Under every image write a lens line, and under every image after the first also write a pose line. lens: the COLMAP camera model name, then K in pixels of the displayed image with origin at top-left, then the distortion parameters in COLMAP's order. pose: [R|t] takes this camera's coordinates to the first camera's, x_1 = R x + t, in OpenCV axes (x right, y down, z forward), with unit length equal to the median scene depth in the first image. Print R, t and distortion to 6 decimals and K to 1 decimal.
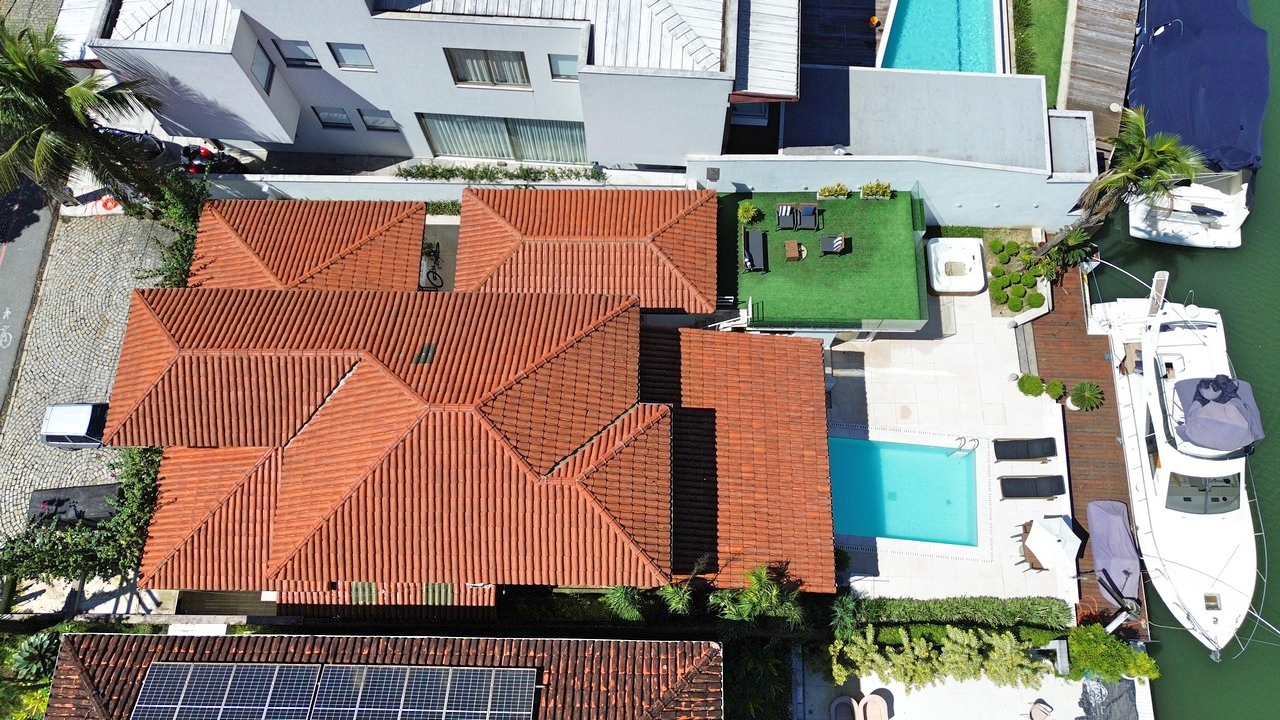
lens RADIAL K [[897.9, 0, 640.0], [0, 897.9, 360.0], [0, 0, 1]] dist [0.092792, -0.098853]
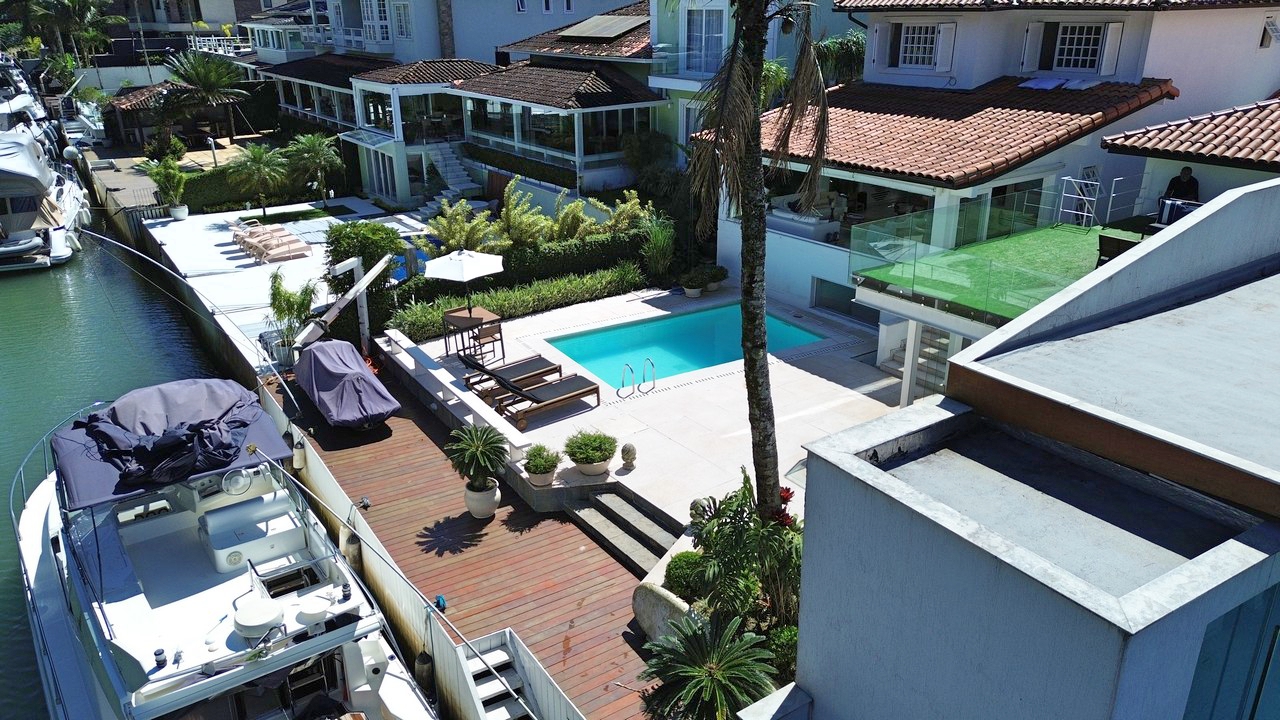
lens RADIAL K [[897.9, 0, 640.0], [0, 897.9, 360.0], [0, 0, 1]] dist [0.092792, -0.098853]
pose [[-0.803354, 0.229412, -0.549539, 0.671807], [-0.558877, 0.028185, 0.828771, -0.370483], [0.205619, 0.972921, 0.105570, 0.950393]]
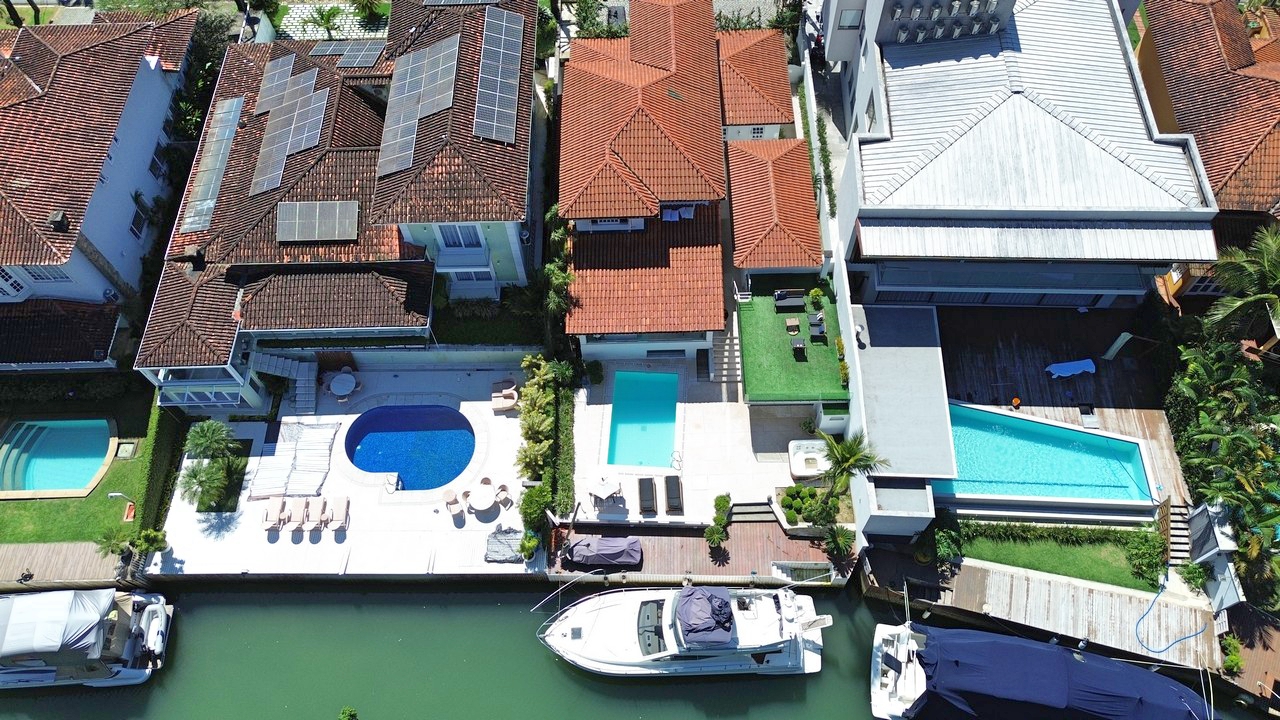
lens RADIAL K [[897.9, 0, 640.0], [0, 897.9, 360.0], [0, 0, 1]] dist [0.092792, -0.098853]
pose [[0.029368, 0.874643, -0.483877, 0.932255], [-0.937354, 0.192215, 0.290552, -0.306301], [0.347138, 0.445032, 0.825495, -0.276685]]
